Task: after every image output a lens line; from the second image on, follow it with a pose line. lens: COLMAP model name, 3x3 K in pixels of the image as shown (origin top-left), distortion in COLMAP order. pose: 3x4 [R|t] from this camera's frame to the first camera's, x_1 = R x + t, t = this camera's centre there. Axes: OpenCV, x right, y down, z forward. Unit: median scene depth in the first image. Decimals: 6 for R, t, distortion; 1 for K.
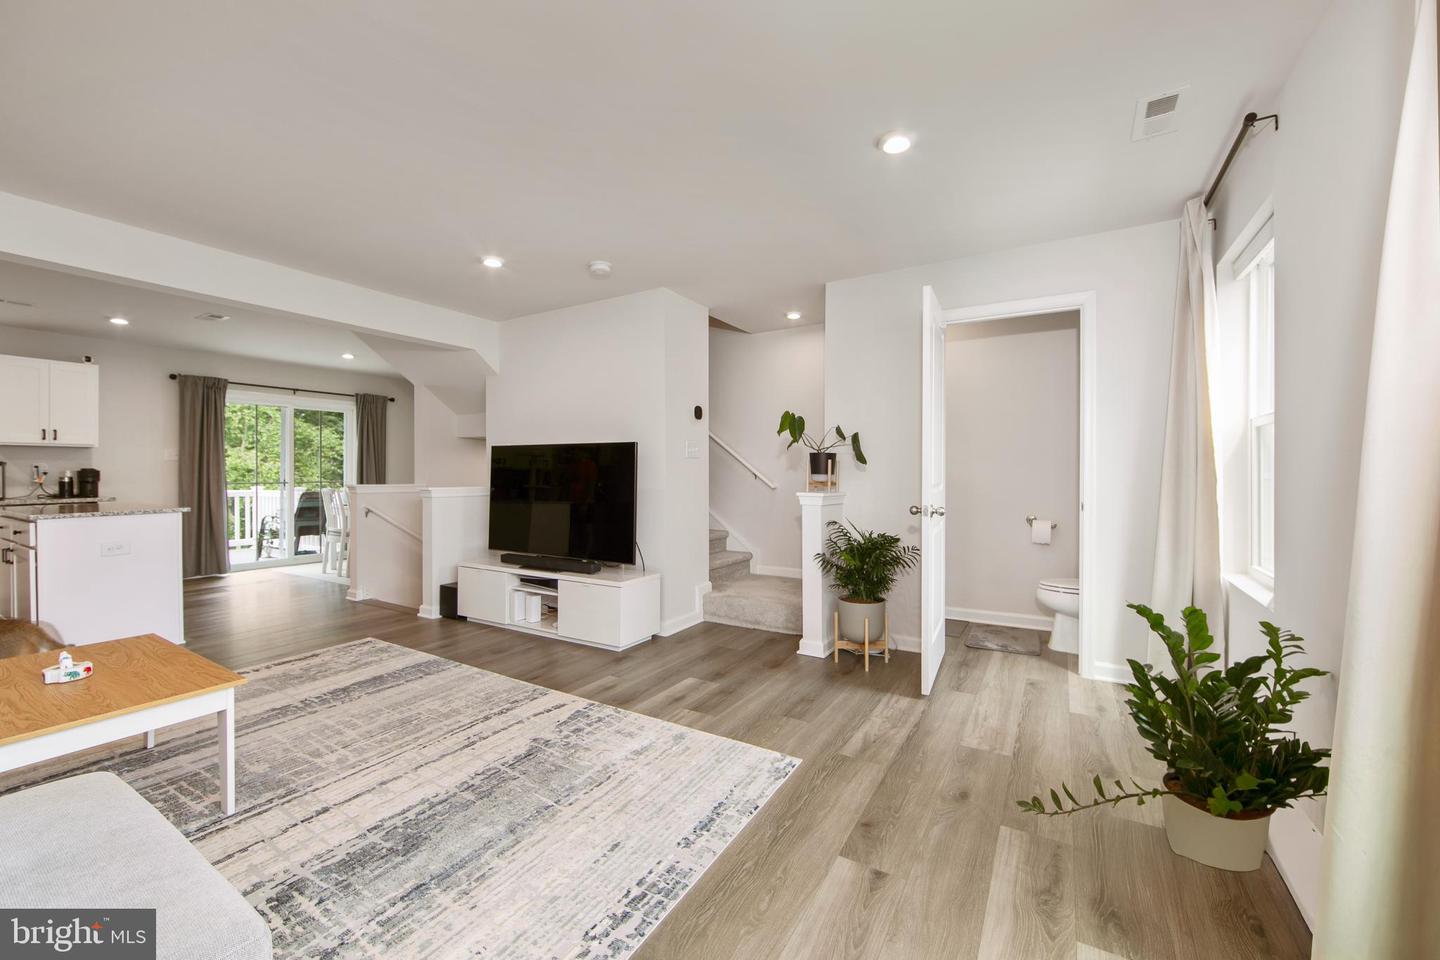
lens RADIAL K [[568.3, 0, 721.8], [0, 568.3, 475.8], [0, 0, 1]] dist [-0.007951, 0.002859]
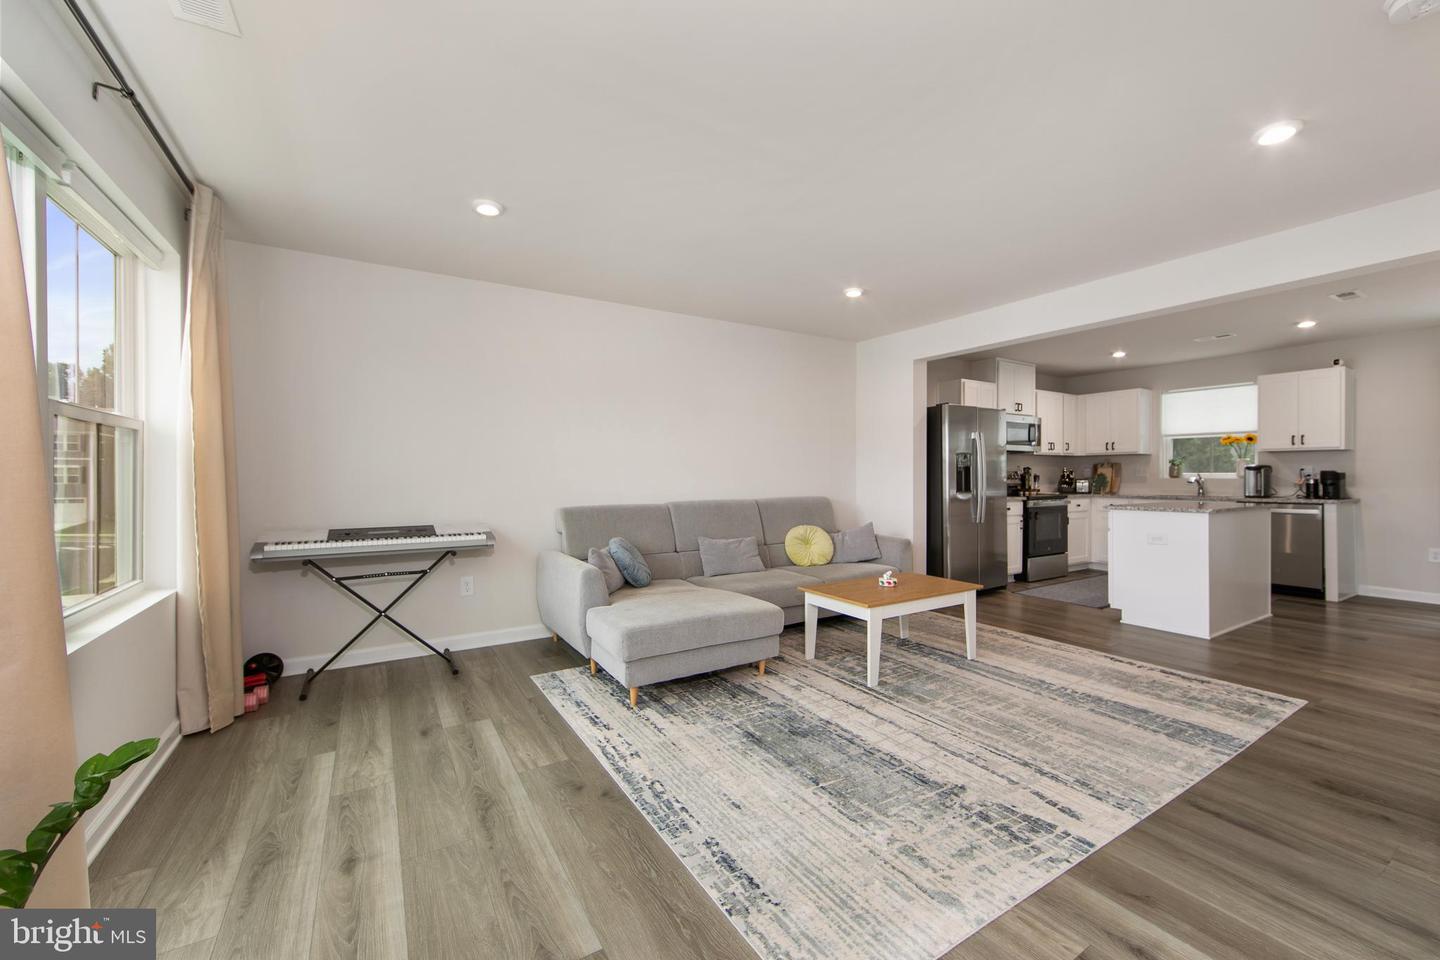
lens RADIAL K [[568.3, 0, 725.5], [0, 568.3, 477.6], [0, 0, 1]] dist [-0.007951, 0.002859]
pose [[-0.454808, 0.005270, -0.890574, 0.665359], [-0.004965, 0.999952, 0.008453, -0.009655], [0.890576, 0.008266, -0.454760, 1.197132]]
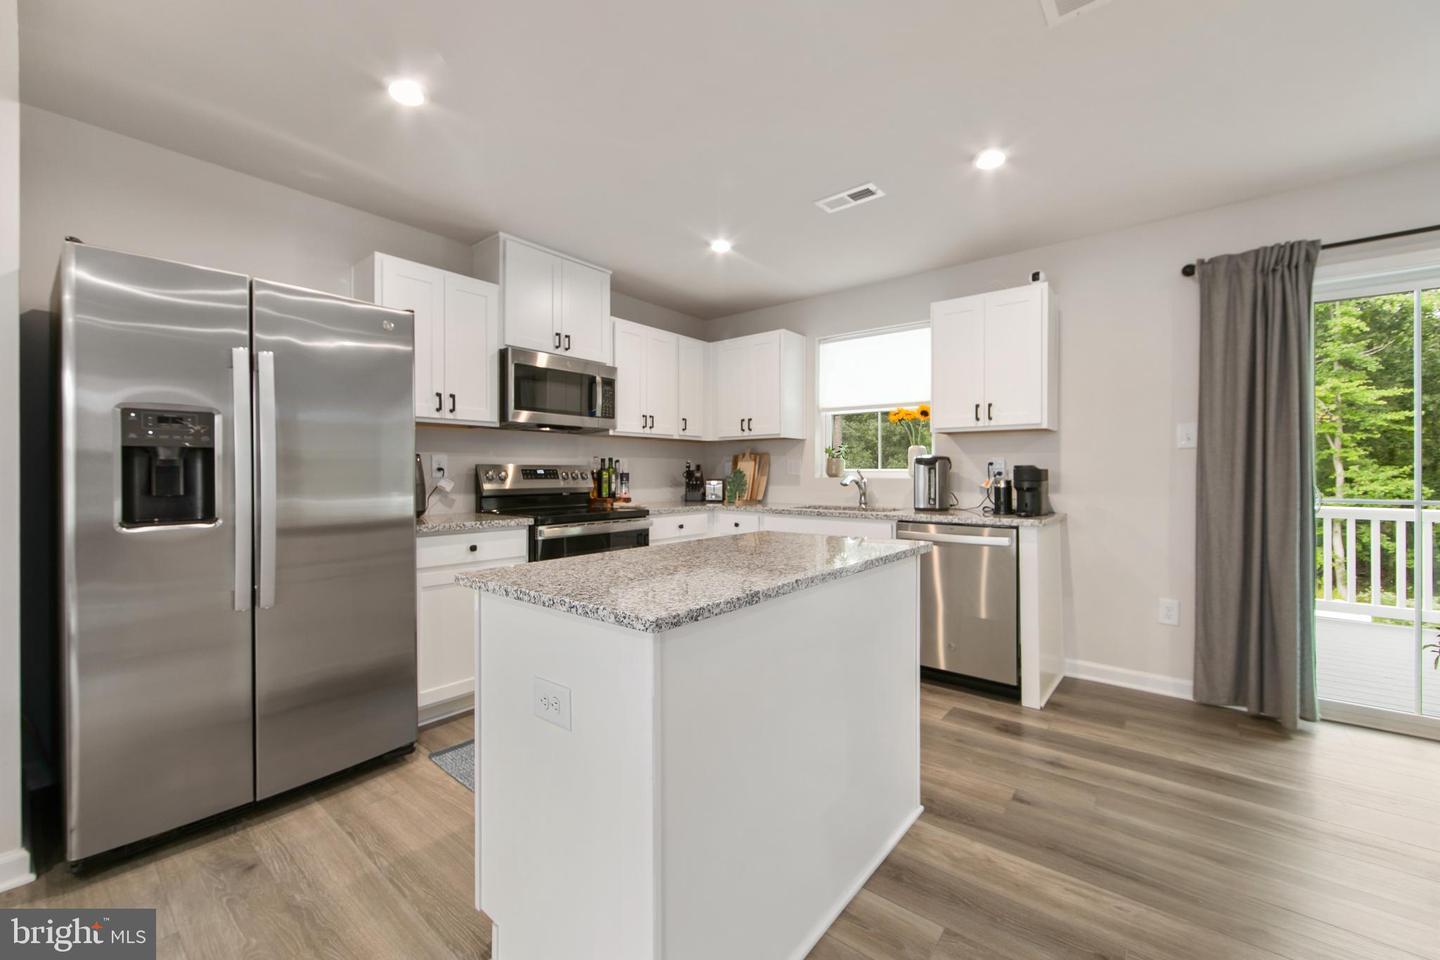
lens RADIAL K [[568.3, 0, 725.9], [0, 568.3, 471.9], [0, 0, 1]] dist [-0.007951, 0.002859]
pose [[-0.135080, 0.001396, -0.990834, -1.235412], [-0.007972, 0.999965, 0.002495, -0.013873], [0.990803, 0.008236, -0.135064, 1.873521]]
